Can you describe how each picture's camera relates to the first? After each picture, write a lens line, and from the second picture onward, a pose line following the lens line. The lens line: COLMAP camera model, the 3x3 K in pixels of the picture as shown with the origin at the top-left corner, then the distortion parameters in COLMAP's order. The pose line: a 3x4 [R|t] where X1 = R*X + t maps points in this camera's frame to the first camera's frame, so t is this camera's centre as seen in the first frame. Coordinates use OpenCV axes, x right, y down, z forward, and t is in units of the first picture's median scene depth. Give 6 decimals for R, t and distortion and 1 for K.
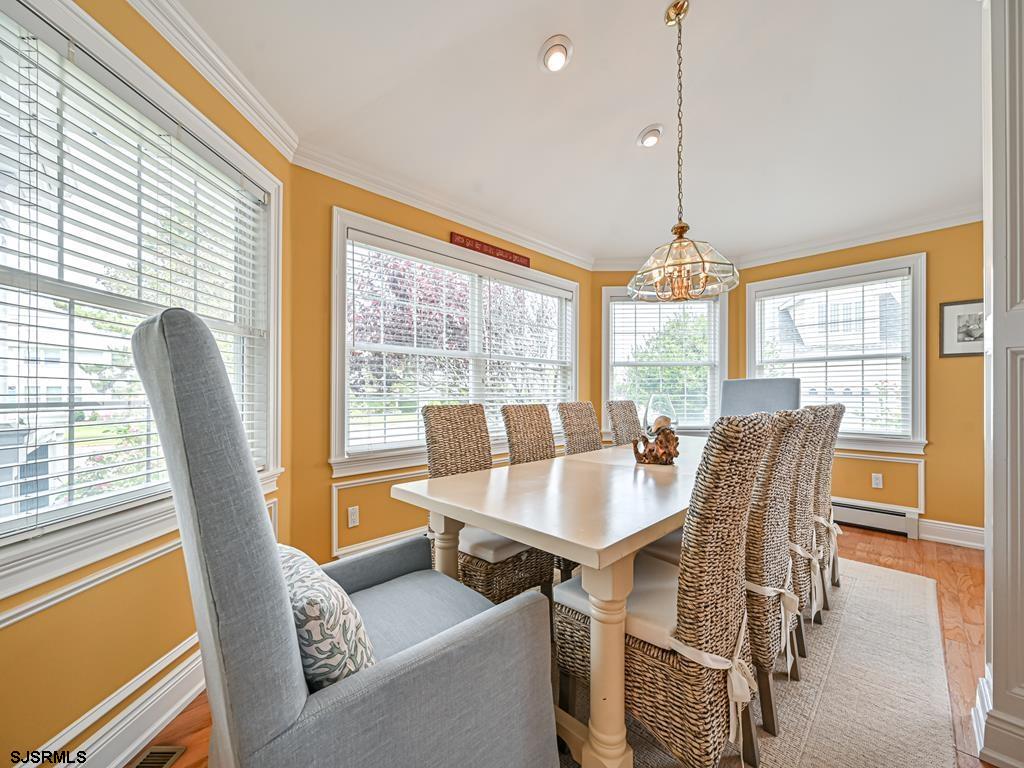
lens RADIAL K [[401.9, 0, 514.0], [0, 401.9, 390.9], [0, 0, 1]] dist [-0.000136, -0.000086]
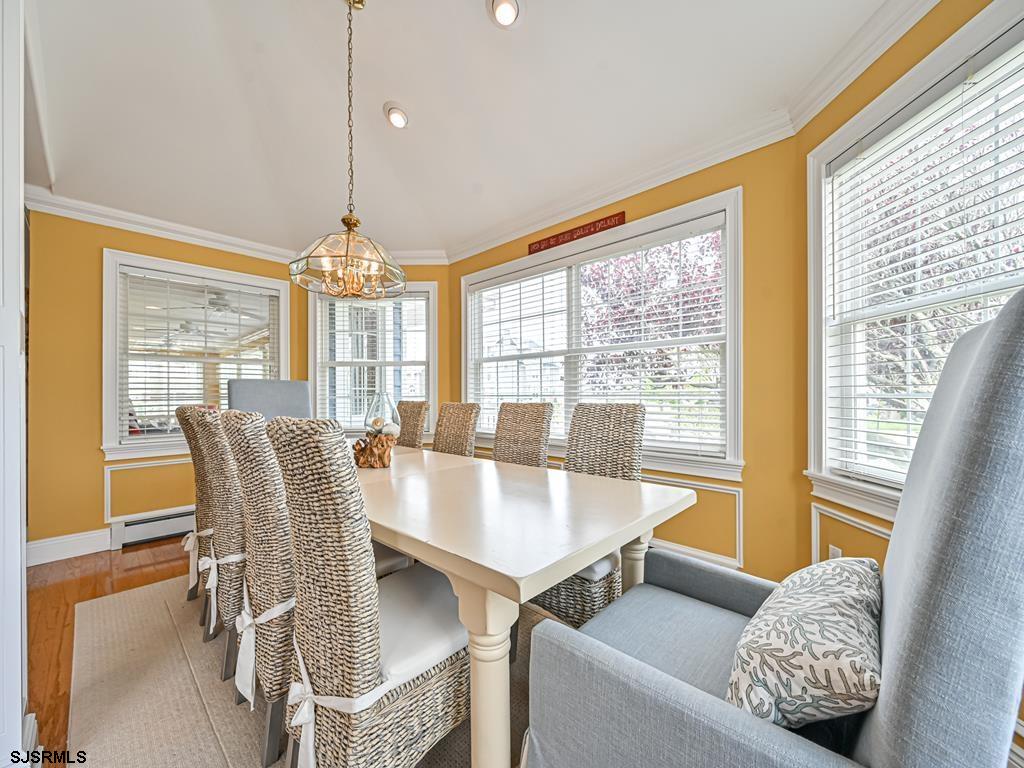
lens RADIAL K [[401.9, 0, 514.0], [0, 401.9, 390.9], [0, 0, 1]] dist [-0.000136, -0.000086]
pose [[0.030085, -0.003113, -0.999543, 0.883328], [0.012376, 0.999920, -0.002742, 0.006324], [0.999471, -0.012288, 0.030121, 0.866008]]
